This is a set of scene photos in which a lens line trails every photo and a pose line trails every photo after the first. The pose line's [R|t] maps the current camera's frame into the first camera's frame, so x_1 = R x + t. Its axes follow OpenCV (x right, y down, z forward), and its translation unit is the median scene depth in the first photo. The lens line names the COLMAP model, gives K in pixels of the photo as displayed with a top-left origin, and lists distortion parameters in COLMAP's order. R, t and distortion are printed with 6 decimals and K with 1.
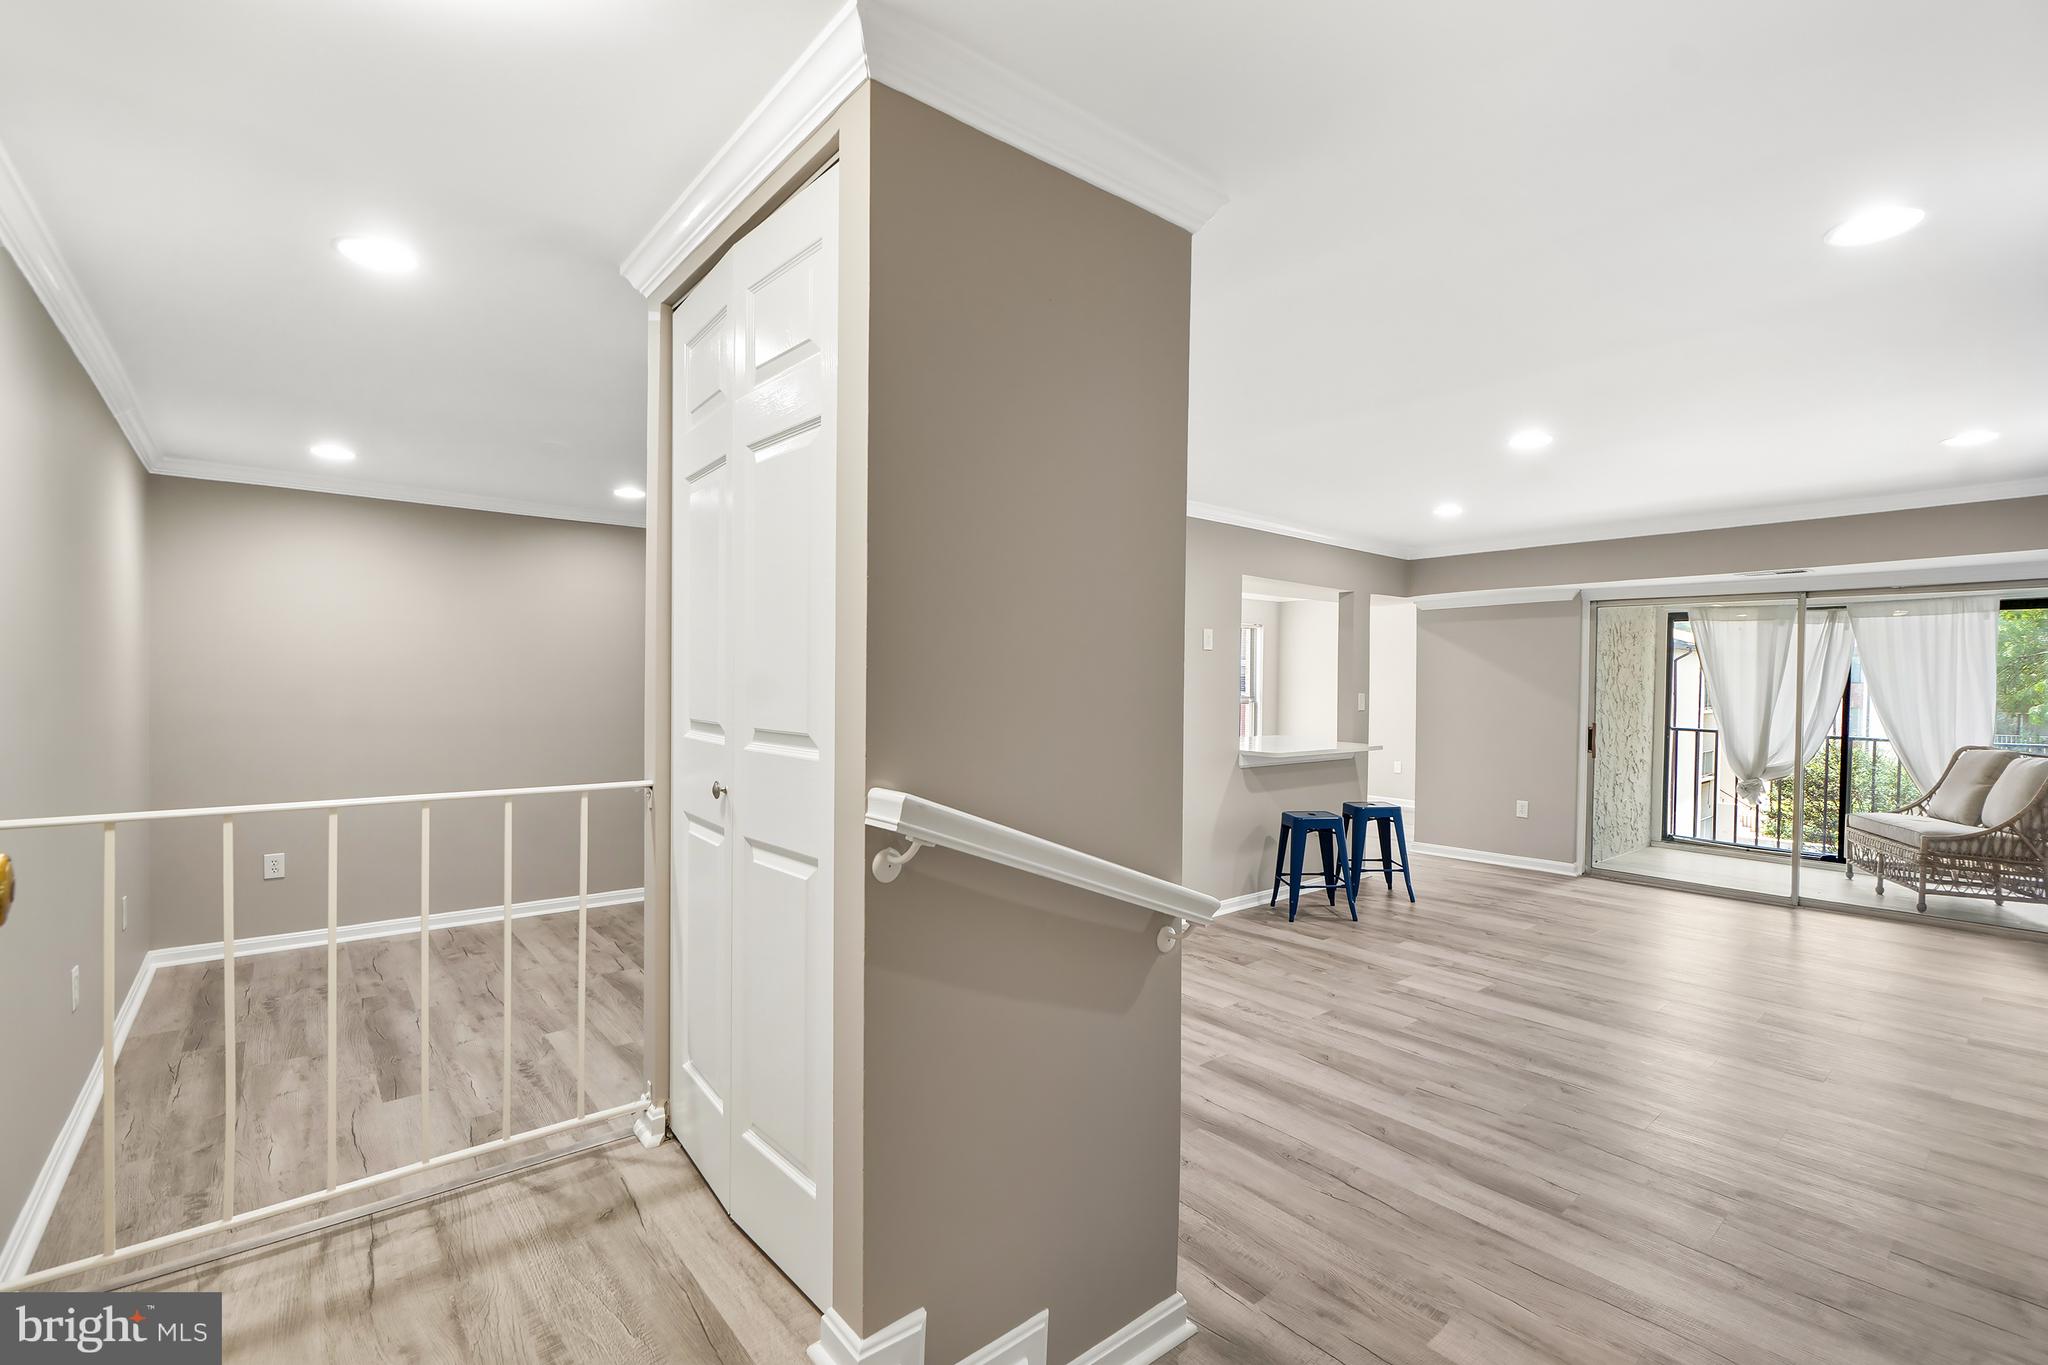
lens RADIAL K [[902.9, 0, 1052.7], [0, 902.9, 688.8], [0, 0, 1]] dist [-0.011168, 0.000375]
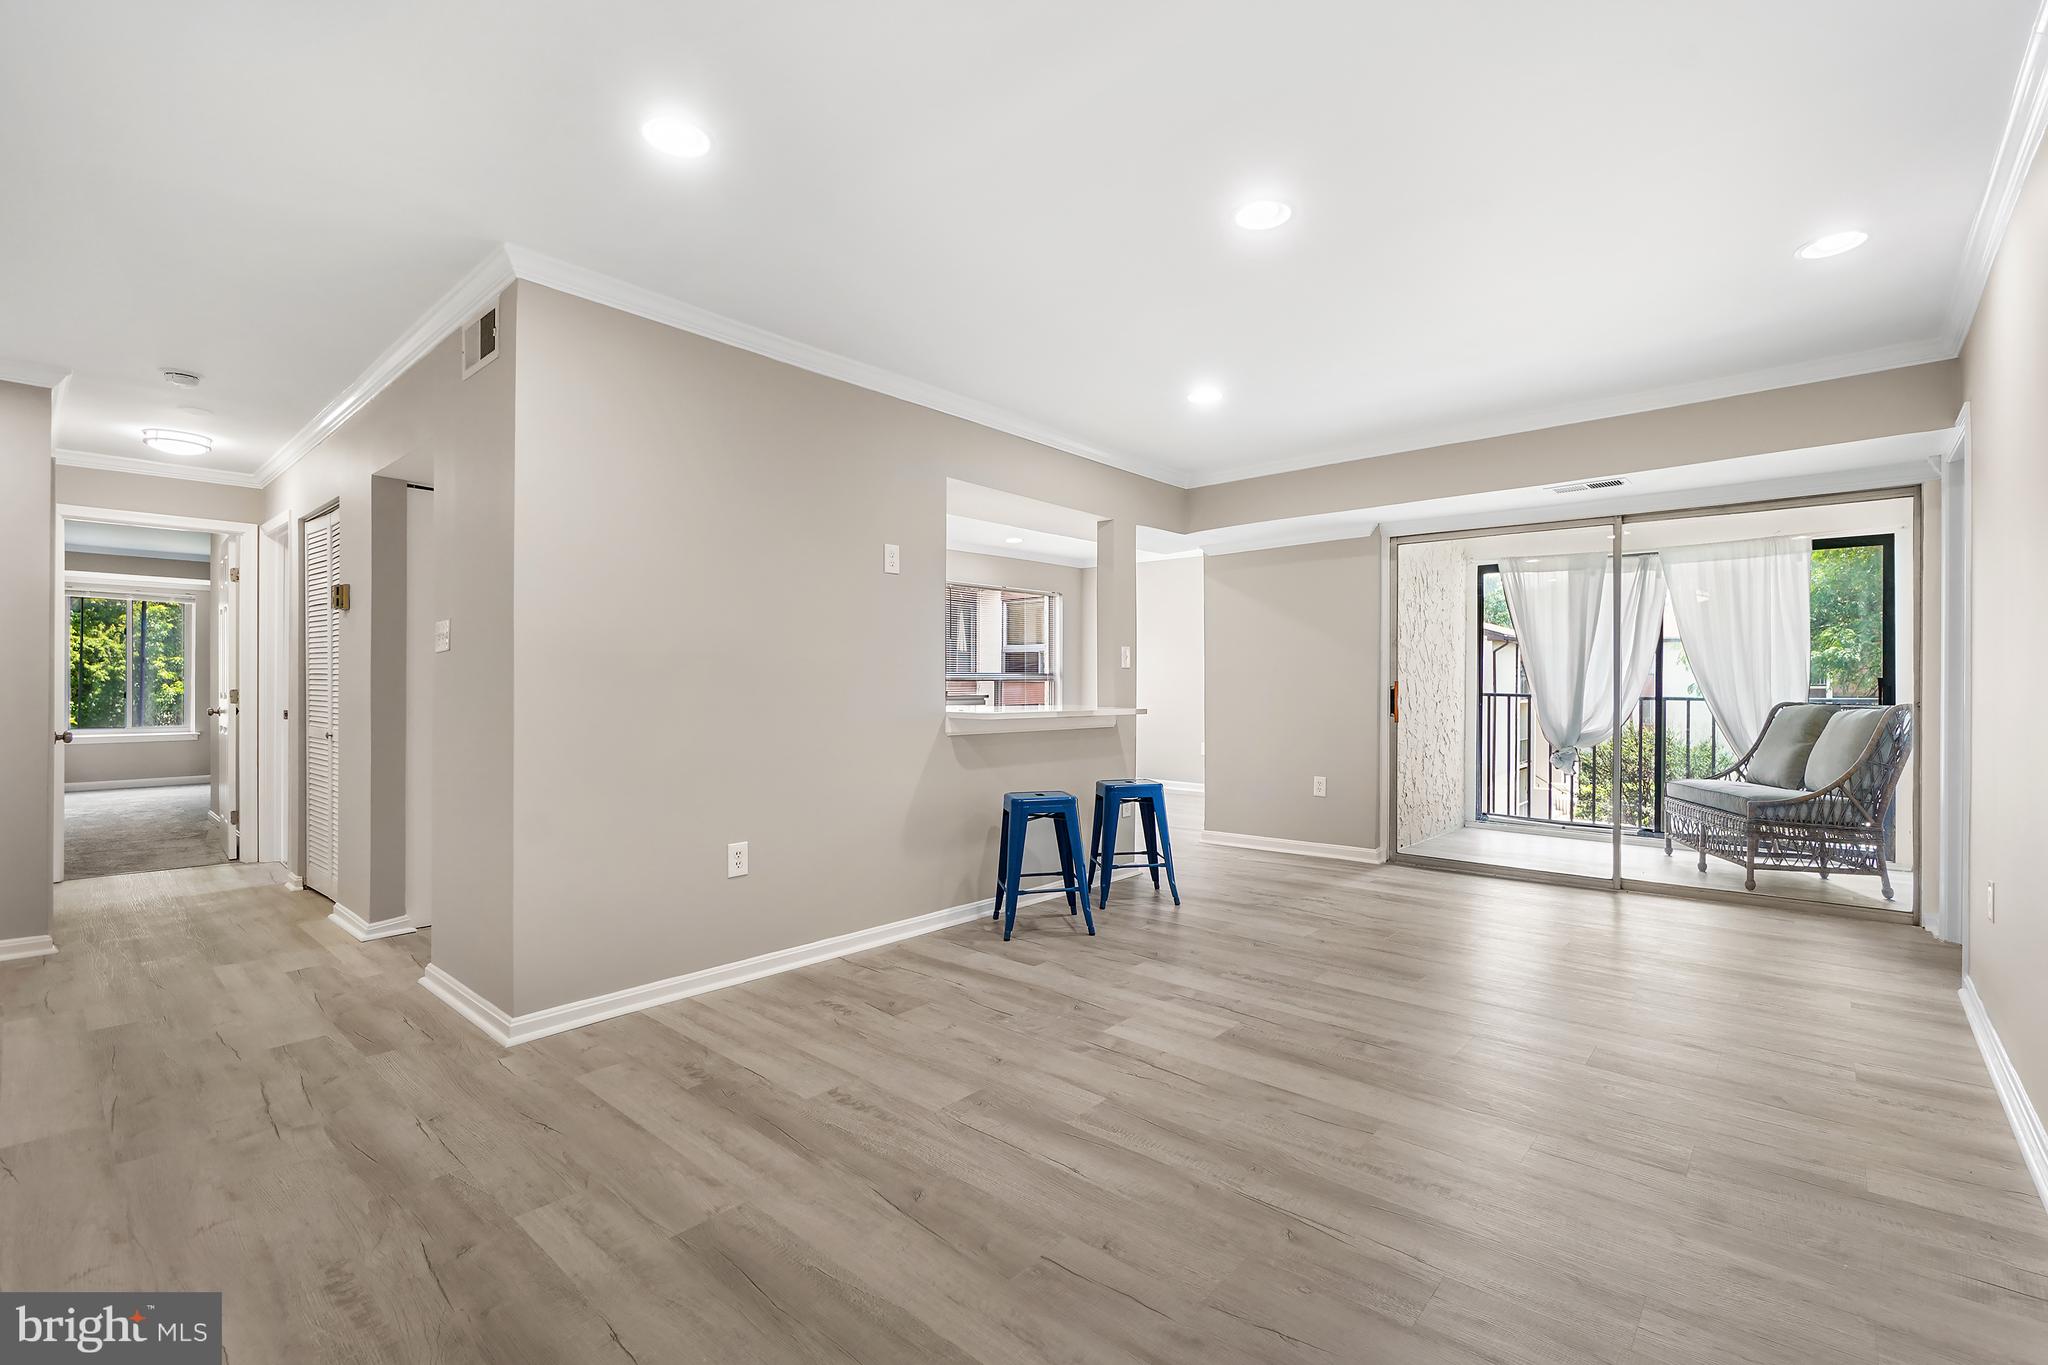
lens RADIAL K [[902.9, 0, 1059.1], [0, 902.9, 677.2], [0, 0, 1]] dist [-0.011168, 0.000375]
pose [[0.988317, -0.007640, 0.152220, 0.186182], [0.010075, 0.999833, -0.015231, 0.051349], [-0.152078, 0.016586, 0.988229, 0.245574]]
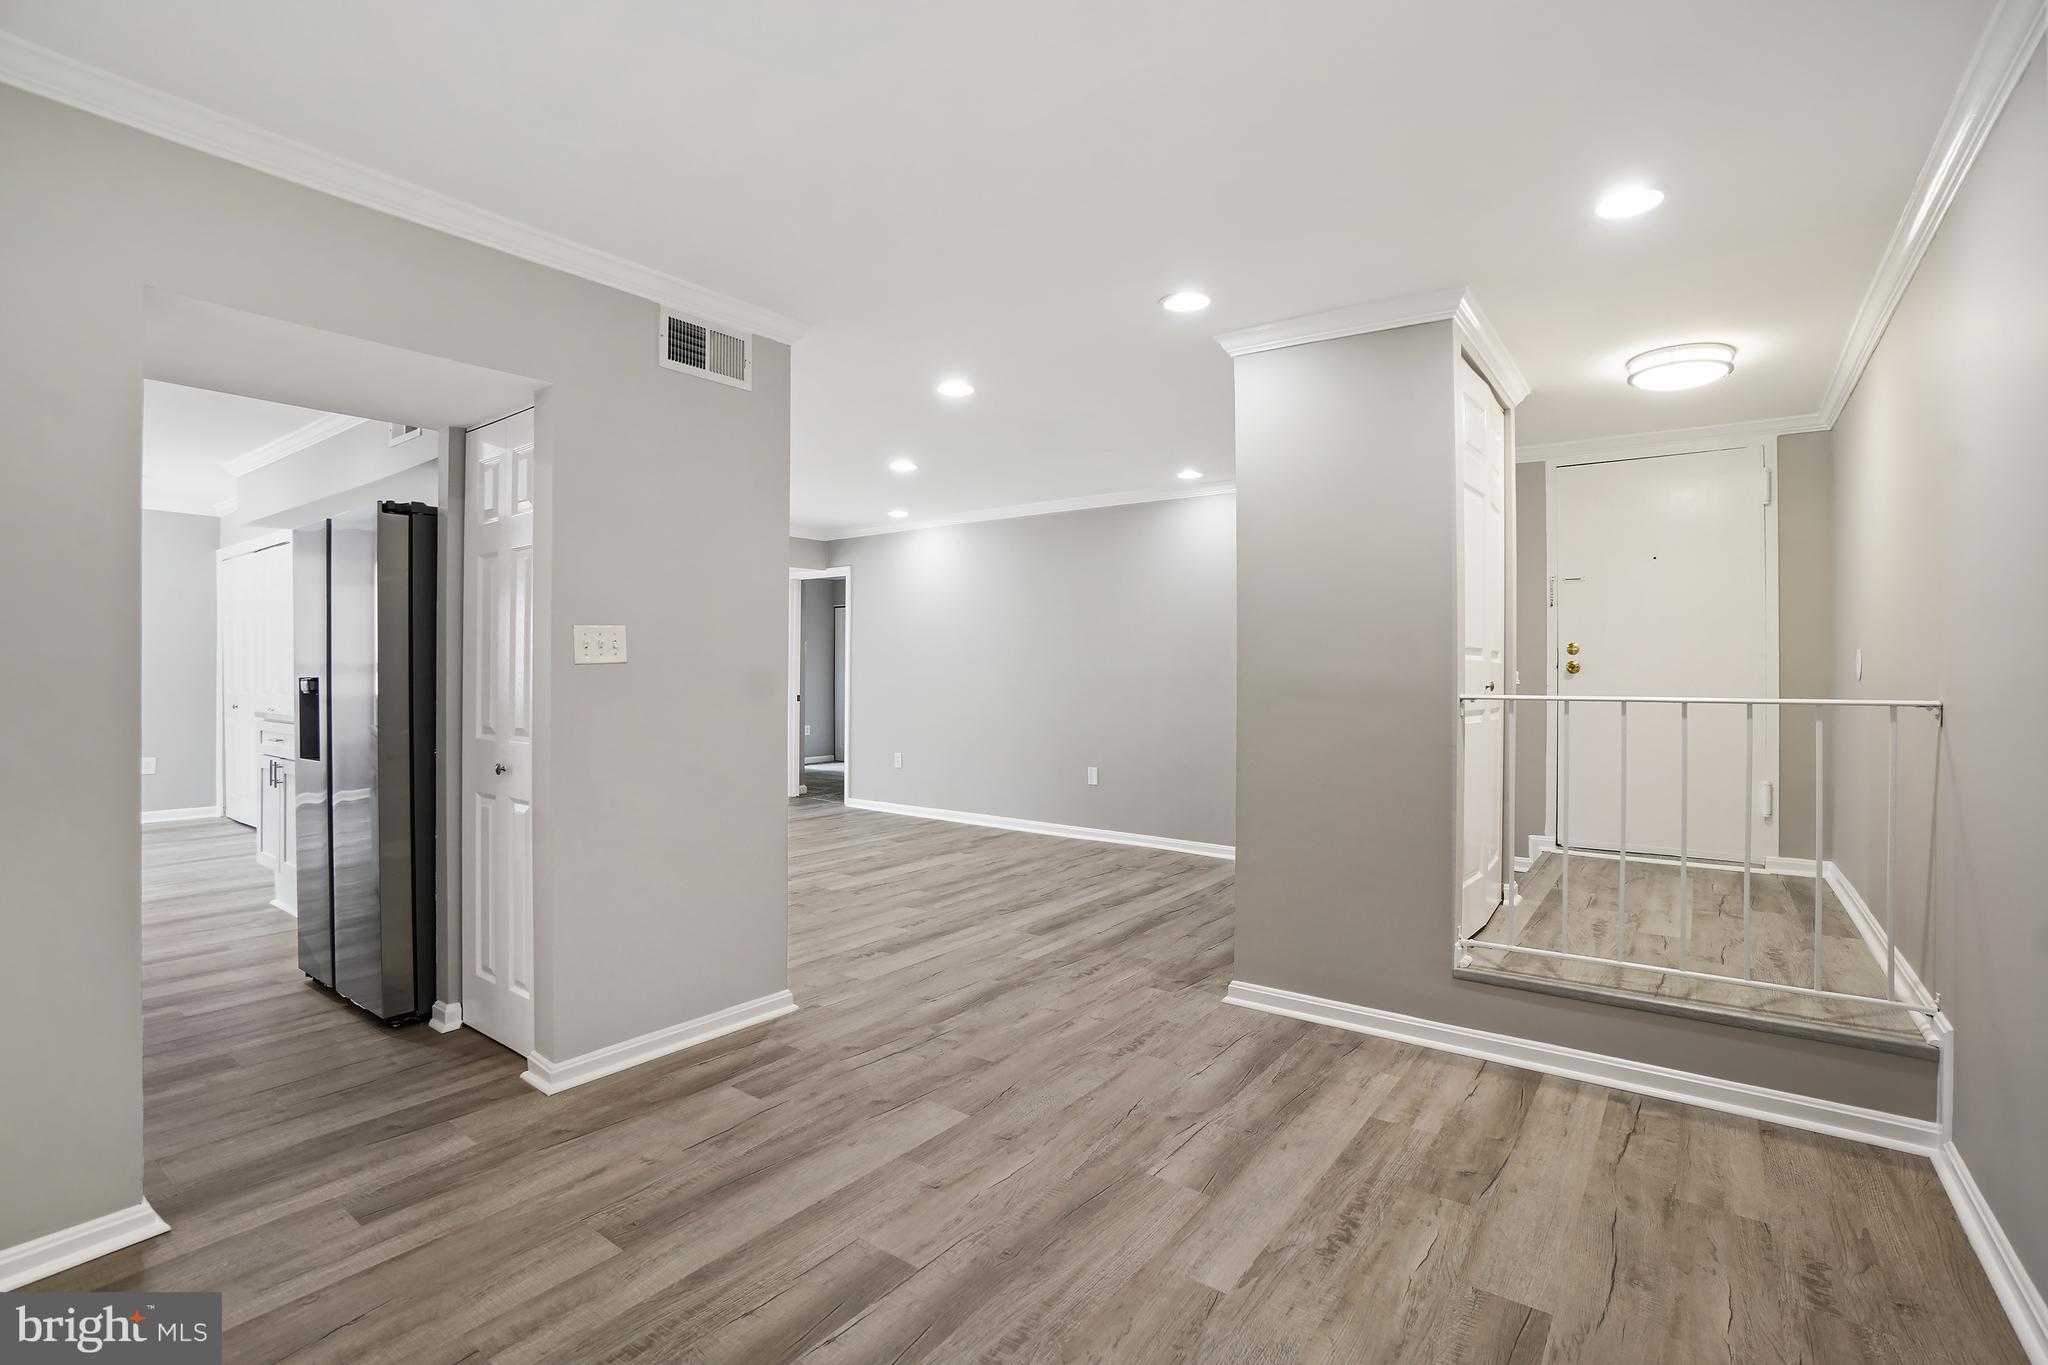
lens RADIAL K [[902.9, 0, 1057.5], [0, 902.9, 672.0], [0, 0, 1]] dist [-0.011168, 0.000375]
pose [[-0.231562, -0.010800, 0.972760, -0.639390], [-0.003945, 0.999941, 0.010162, 0.018839], [-0.972812, -0.001484, -0.231591, 0.750490]]
